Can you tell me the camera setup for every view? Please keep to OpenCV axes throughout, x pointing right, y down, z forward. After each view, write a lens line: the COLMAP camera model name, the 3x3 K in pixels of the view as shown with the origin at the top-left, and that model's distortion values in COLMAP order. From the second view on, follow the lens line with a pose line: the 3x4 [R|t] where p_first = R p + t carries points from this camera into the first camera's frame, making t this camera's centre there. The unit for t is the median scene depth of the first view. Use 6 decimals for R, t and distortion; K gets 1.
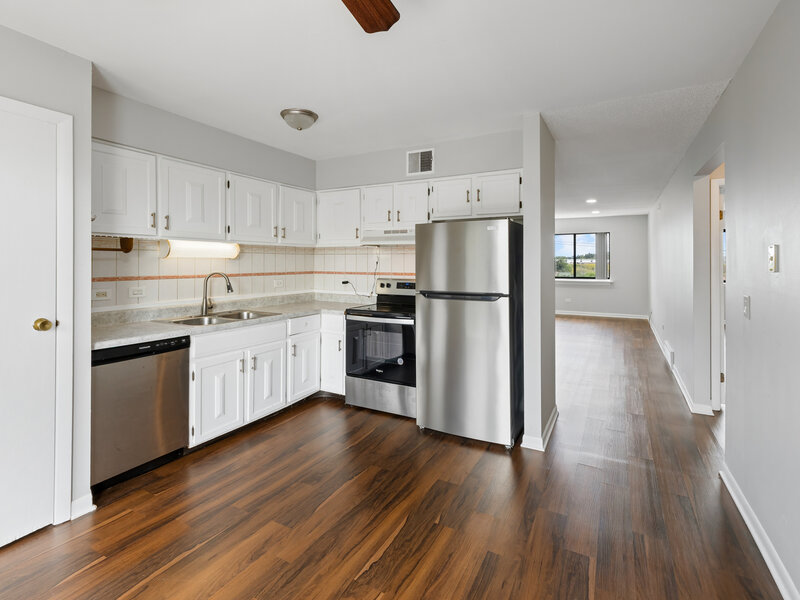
lens RADIAL K [[407.7, 0, 395.3], [0, 407.7, 267.8], [0, 0, 1]] dist [0.000960, 0.000055]
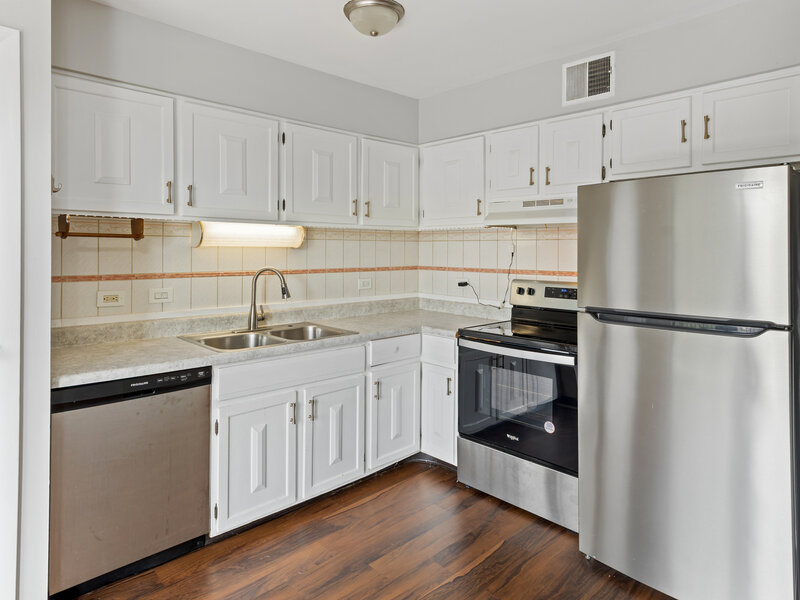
lens RADIAL K [[499.4, 0, 396.4], [0, 499.4, 254.1], [0, 0, 1]] dist [0.019538, -0.002392]
pose [[0.954002, 0.004094, -0.299773, 0.017831], [-0.005675, 0.999974, -0.004406, -0.009803], [0.299747, 0.005904, 0.954000, 0.263659]]
